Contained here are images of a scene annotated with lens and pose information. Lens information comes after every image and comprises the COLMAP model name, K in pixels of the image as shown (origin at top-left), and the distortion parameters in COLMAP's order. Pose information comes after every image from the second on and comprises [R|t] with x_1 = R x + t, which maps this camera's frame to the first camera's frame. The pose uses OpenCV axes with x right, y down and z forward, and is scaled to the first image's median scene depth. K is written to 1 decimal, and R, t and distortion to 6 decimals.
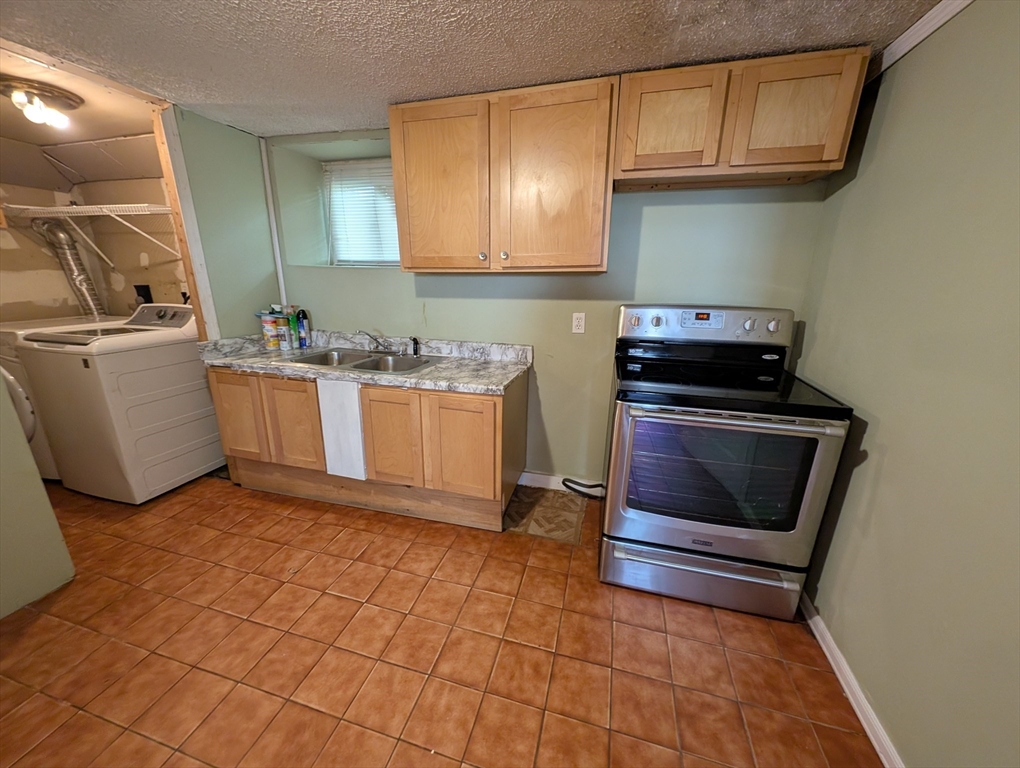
lens RADIAL K [[386.5, 0, 506.2], [0, 386.5, 388.4], [0, 0, 1]] dist [0.012644, -0.001526]
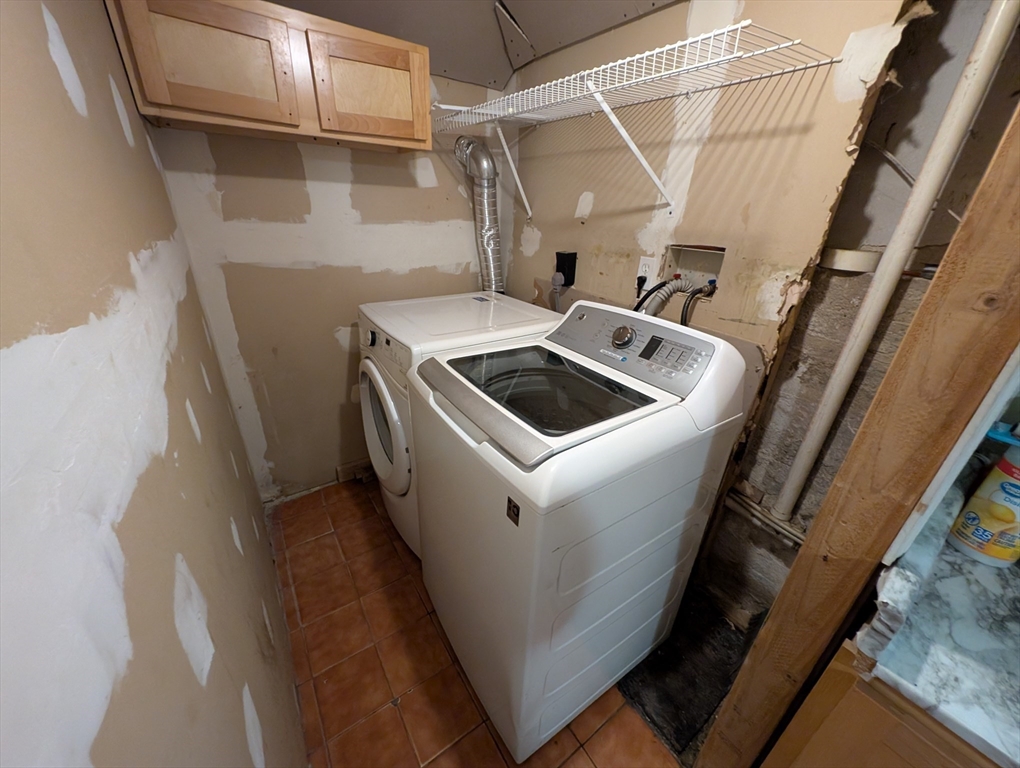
lens RADIAL K [[386.5, 0, 511.3], [0, 386.5, 382.9], [0, 0, 1]] dist [0.012644, -0.001526]
pose [[0.766989, 0.277276, -0.578658, -0.624256], [-0.205002, 0.960440, 0.188493, -0.174072], [0.608031, -0.025946, 0.793489, 0.509021]]
